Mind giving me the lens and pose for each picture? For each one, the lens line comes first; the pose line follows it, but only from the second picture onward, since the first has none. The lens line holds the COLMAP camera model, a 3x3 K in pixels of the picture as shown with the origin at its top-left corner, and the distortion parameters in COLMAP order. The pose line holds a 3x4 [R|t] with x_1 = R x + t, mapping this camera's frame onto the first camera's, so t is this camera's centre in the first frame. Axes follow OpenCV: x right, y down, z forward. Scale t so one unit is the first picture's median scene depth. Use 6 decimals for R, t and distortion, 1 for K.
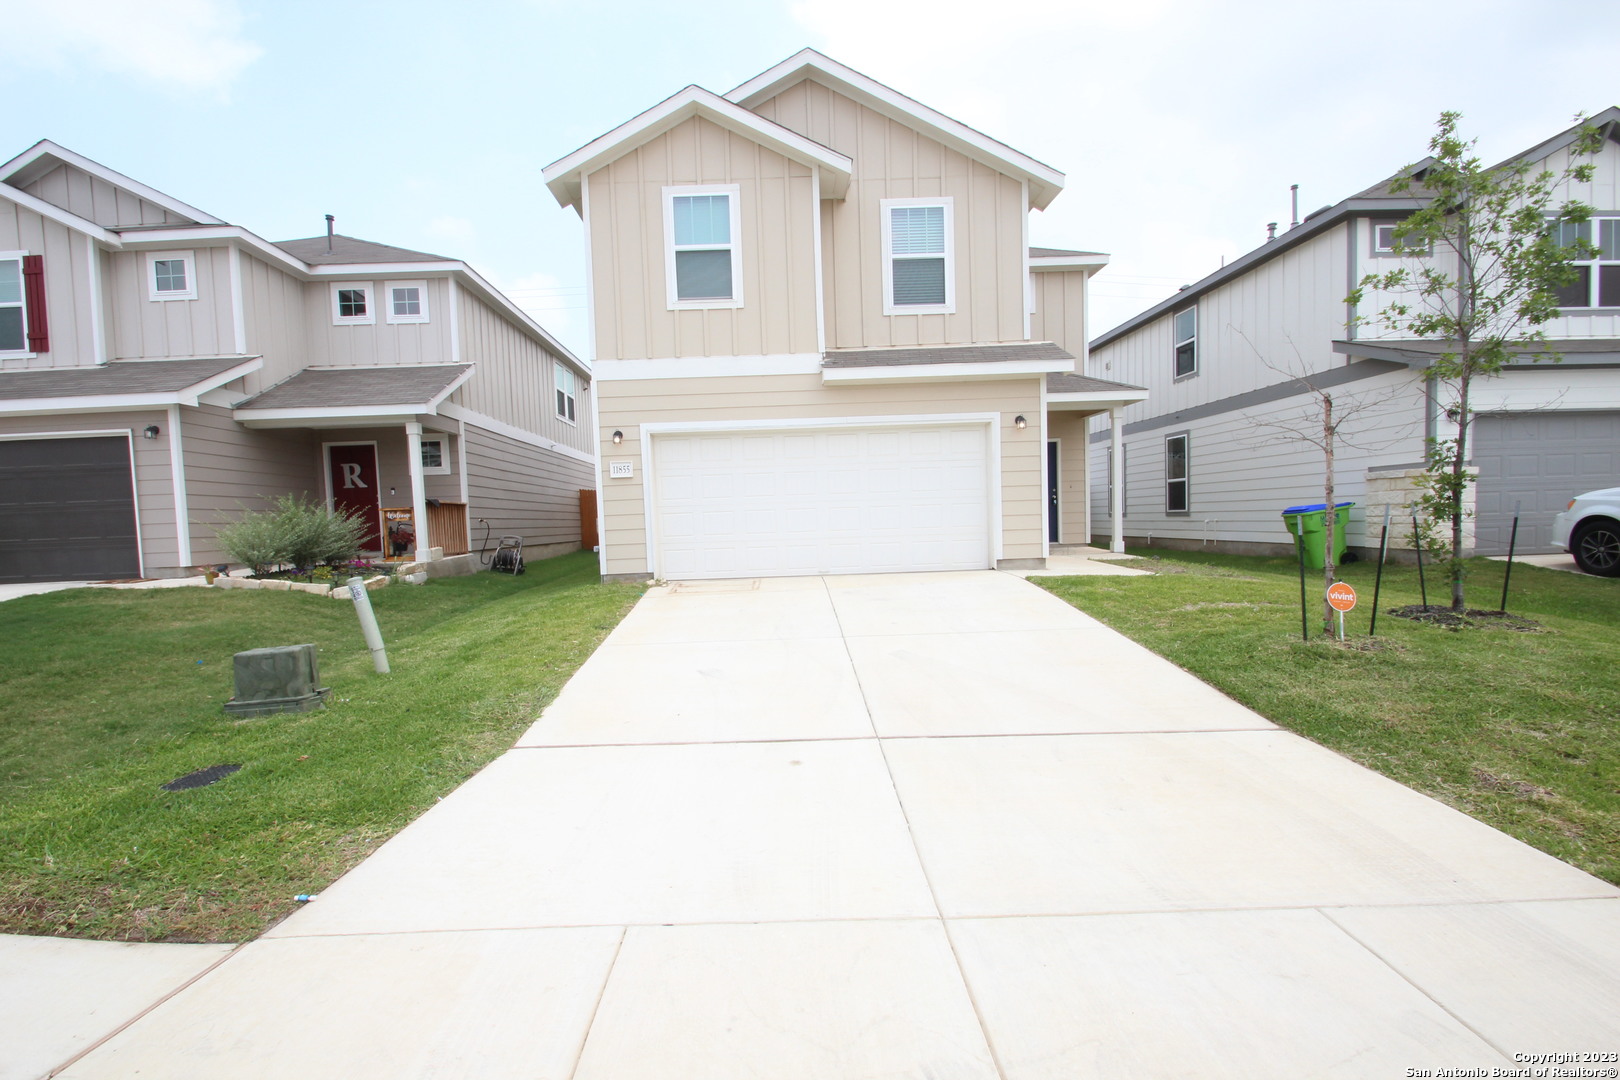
lens RADIAL K [[751.8, 0, 786.8], [0, 751.8, 565.4], [0, 0, 1]] dist [0.010407, -0.013082]
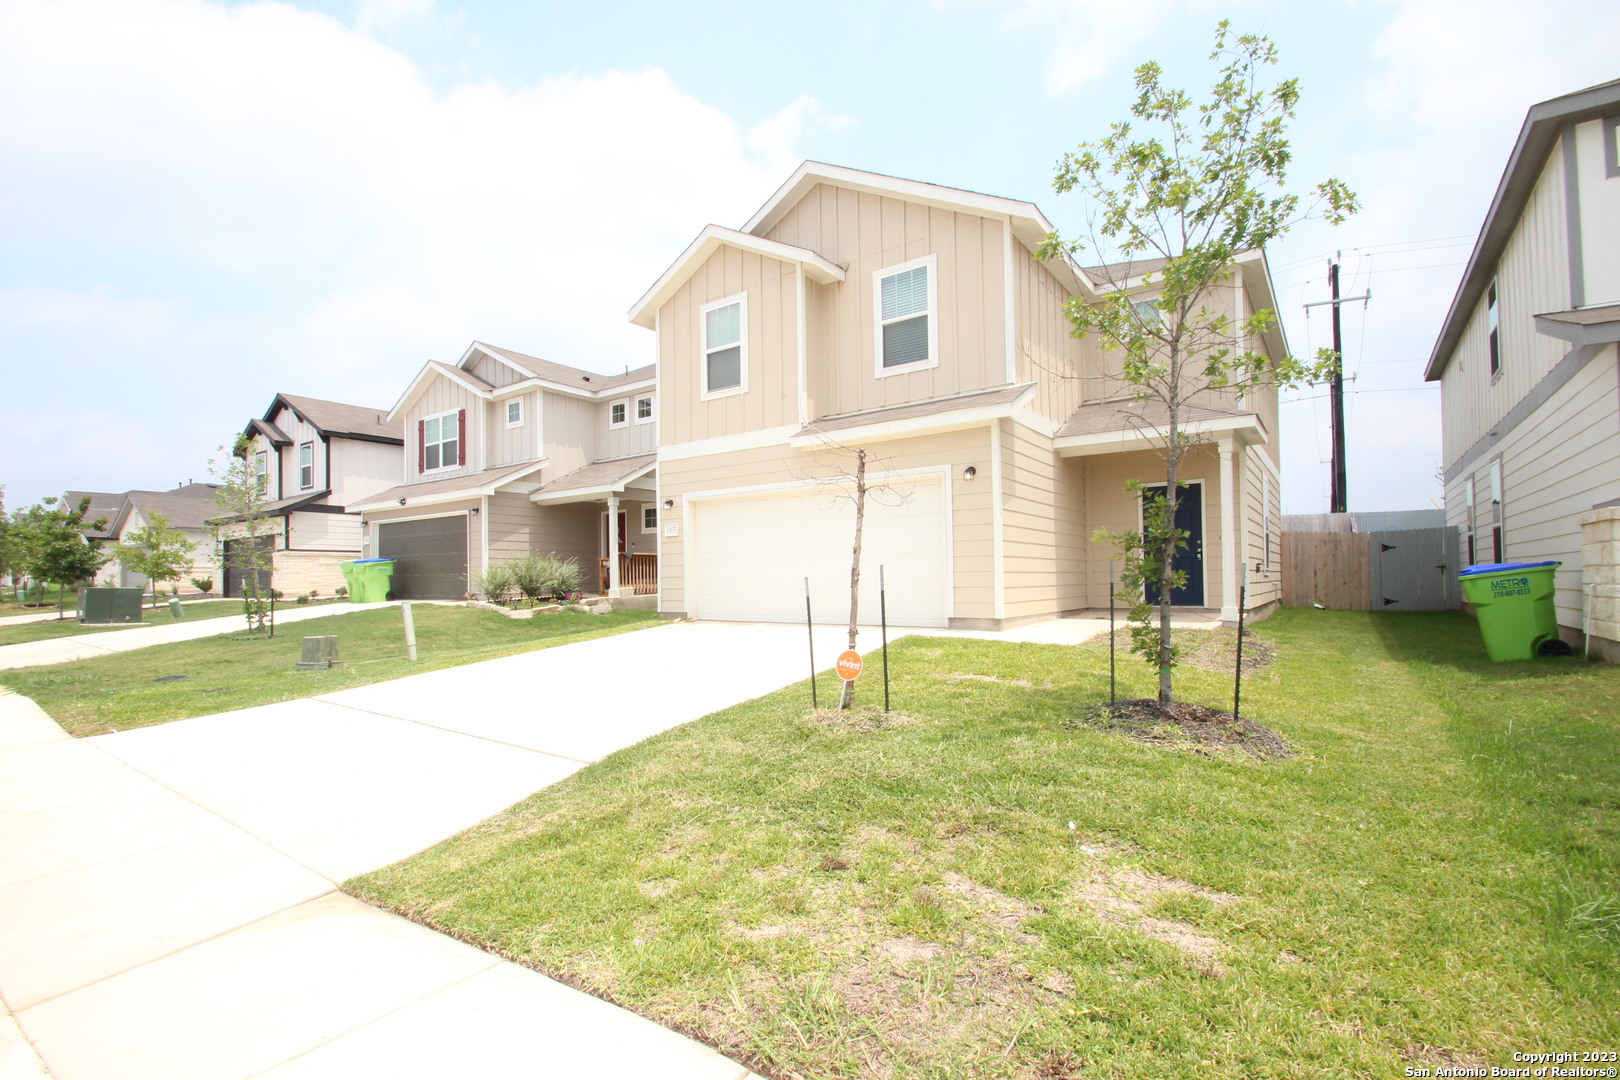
lens RADIAL K [[751.8, 0, 786.8], [0, 751.8, 565.4], [0, 0, 1]] dist [0.010407, -0.013082]
pose [[0.794527, 0.013496, -0.607079, 0.675147], [-0.053496, 0.997421, -0.047841, -0.016643], [0.604868, 0.070487, 0.793200, 0.111622]]
